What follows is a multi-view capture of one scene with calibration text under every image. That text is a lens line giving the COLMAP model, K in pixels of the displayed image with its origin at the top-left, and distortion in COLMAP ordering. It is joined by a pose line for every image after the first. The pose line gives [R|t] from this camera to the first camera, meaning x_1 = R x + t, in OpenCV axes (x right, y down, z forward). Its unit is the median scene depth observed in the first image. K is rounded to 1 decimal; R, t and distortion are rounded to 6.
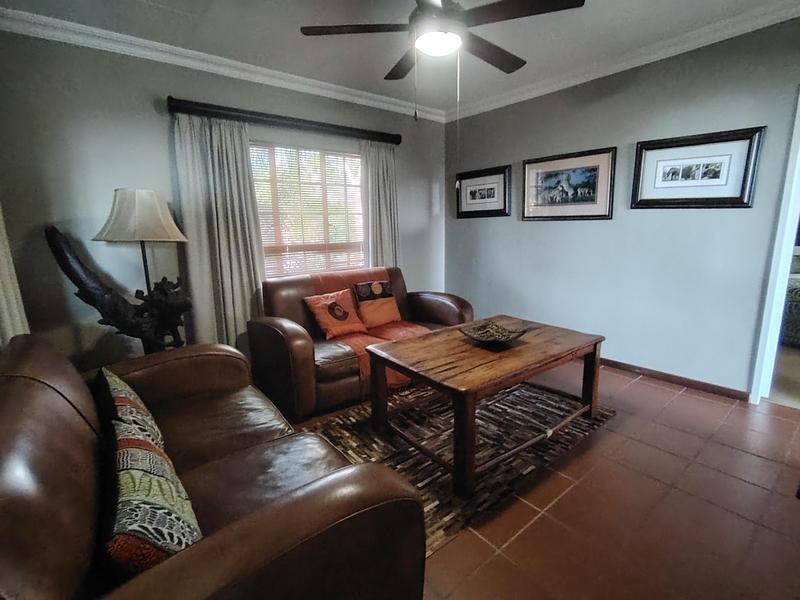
lens RADIAL K [[388.7, 0, 406.0], [0, 388.7, 299.6], [0, 0, 1]] dist [-0.017530, 0.001999]
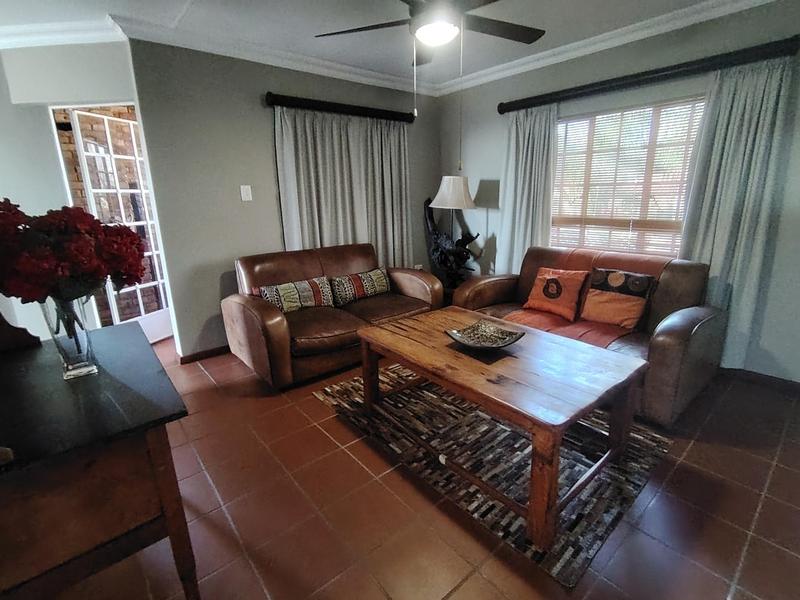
lens RADIAL K [[388.7, 0, 403.2], [0, 388.7, 303.8], [0, 0, 1]] dist [-0.017530, 0.001999]
pose [[-0.001559, 0.284564, -0.958656, 0.823001], [-0.164611, 0.945506, 0.280928, -0.155063], [0.986357, 0.158244, 0.045368, 0.618488]]
